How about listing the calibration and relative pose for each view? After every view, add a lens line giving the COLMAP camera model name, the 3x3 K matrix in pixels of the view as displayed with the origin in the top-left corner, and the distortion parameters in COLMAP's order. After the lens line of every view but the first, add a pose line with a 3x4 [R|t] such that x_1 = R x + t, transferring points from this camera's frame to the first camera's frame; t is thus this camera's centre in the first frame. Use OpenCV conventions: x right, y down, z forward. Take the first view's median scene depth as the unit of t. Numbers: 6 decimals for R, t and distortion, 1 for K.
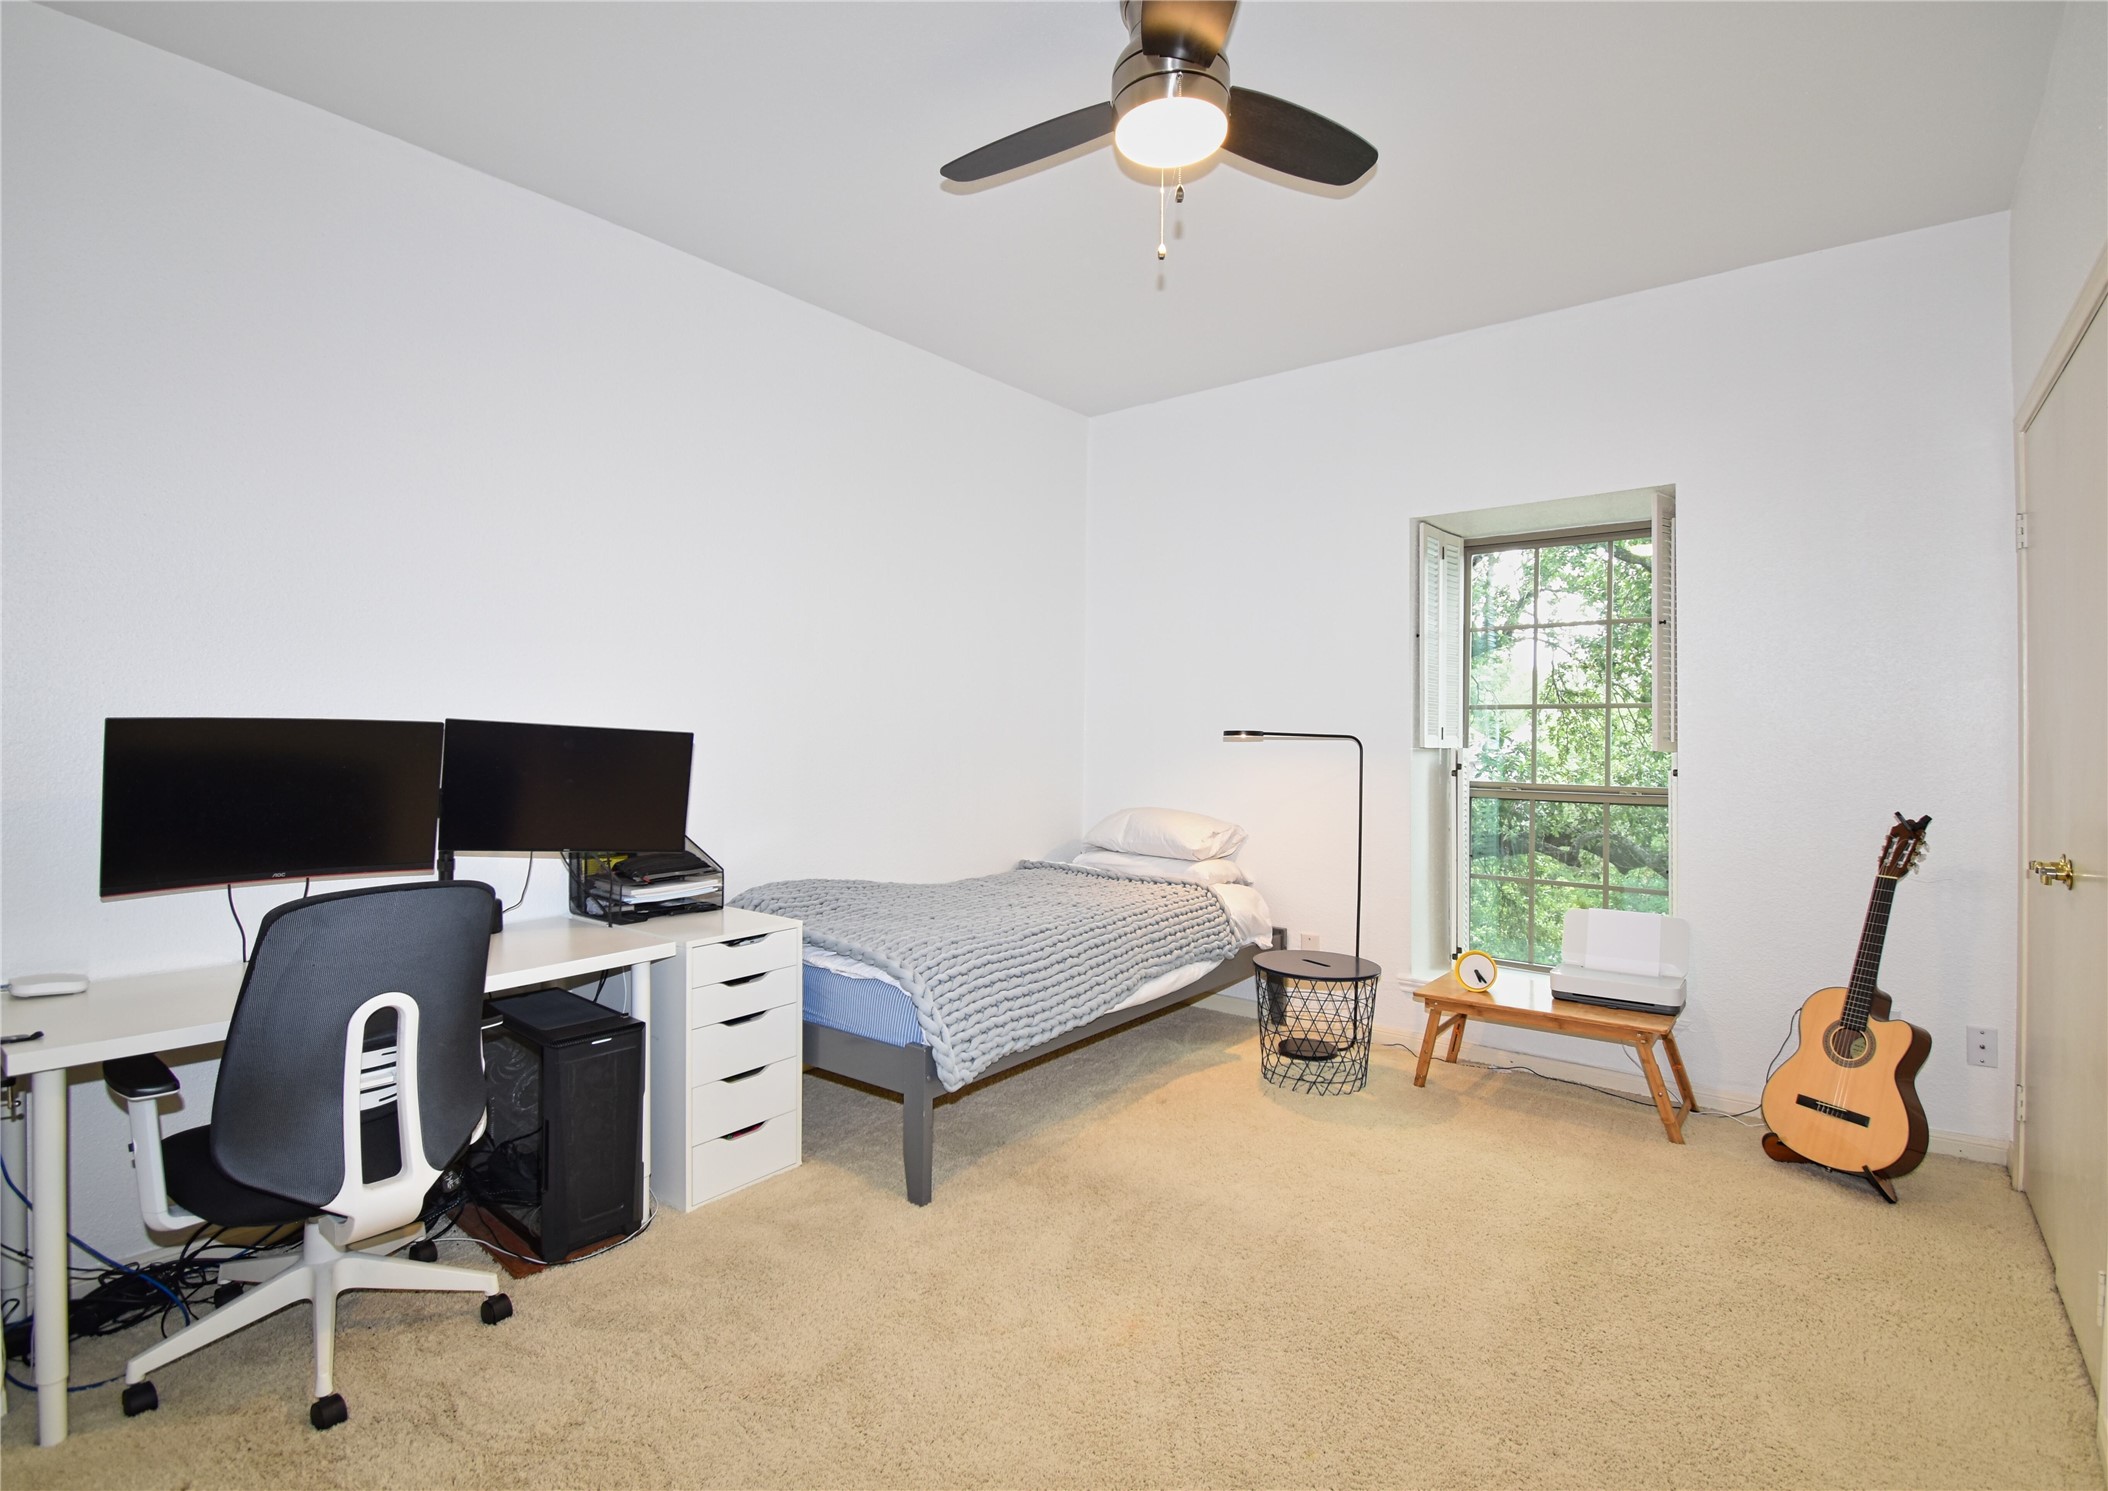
lens RADIAL K [[1047.0, 0, 1048.6], [0, 1047.0, 725.1], [0, 0, 1]] dist [-0.003014, -0.001254]
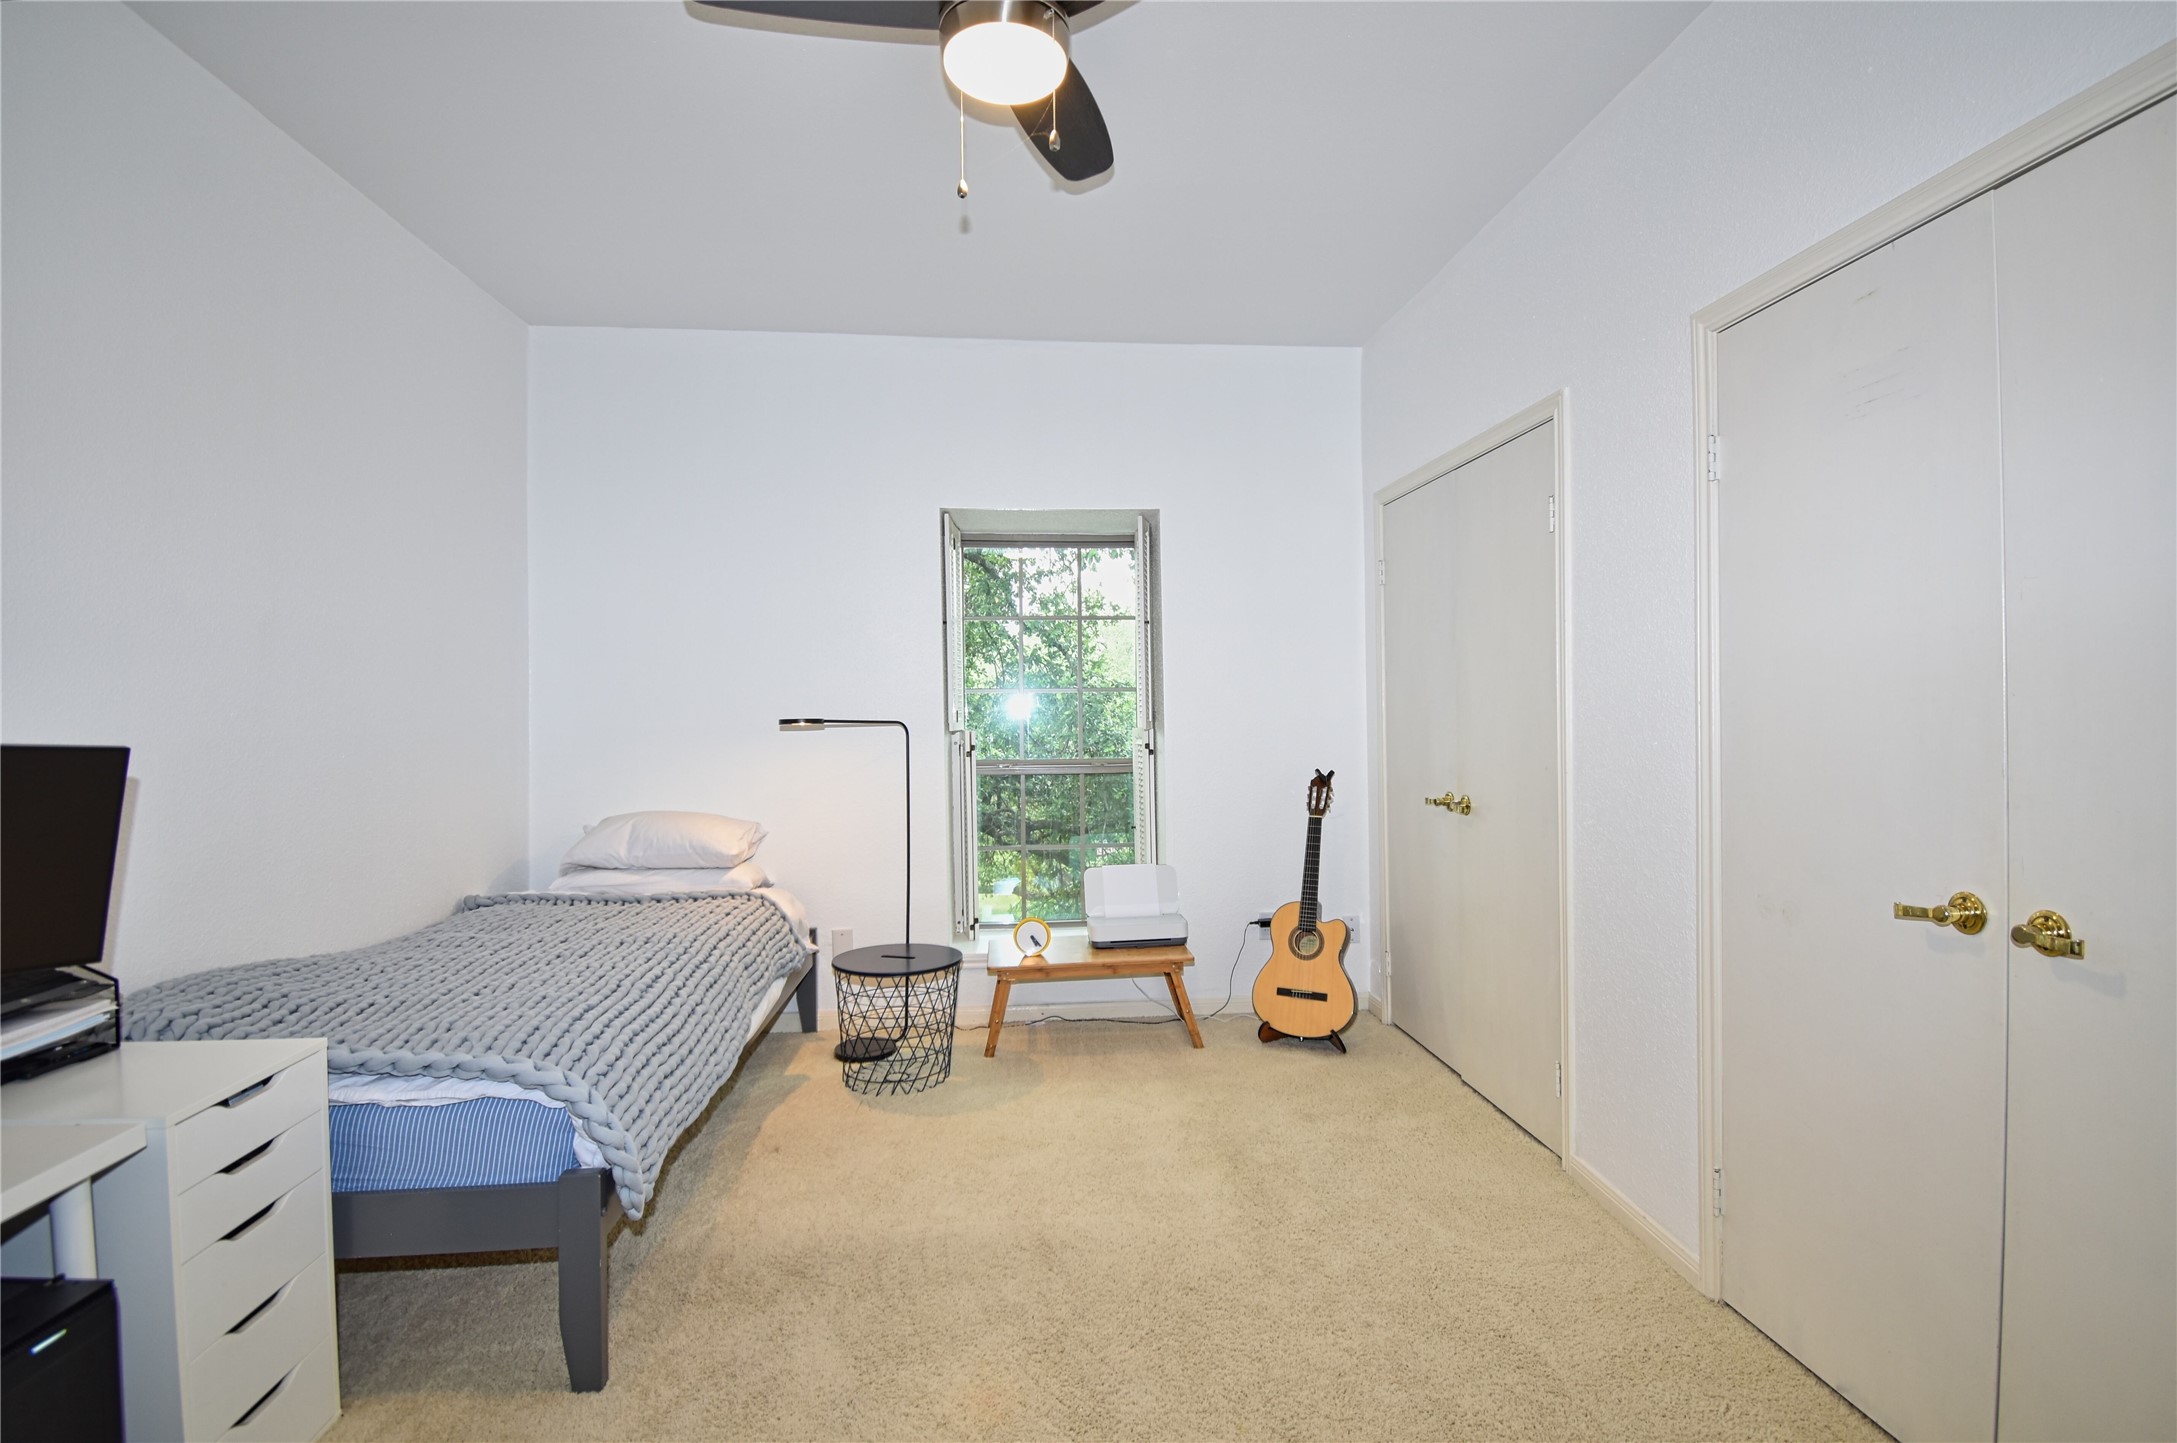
lens RADIAL K [[1030.3, 0, 1106.4], [0, 1030.3, 706.7], [0, 0, 1]] dist [0.034077, -0.037669]
pose [[0.709266, -0.014173, 0.704798, -0.321783], [0.009705, 0.999899, 0.010340, -0.014484], [-0.704874, -0.000494, 0.709332, 0.212357]]
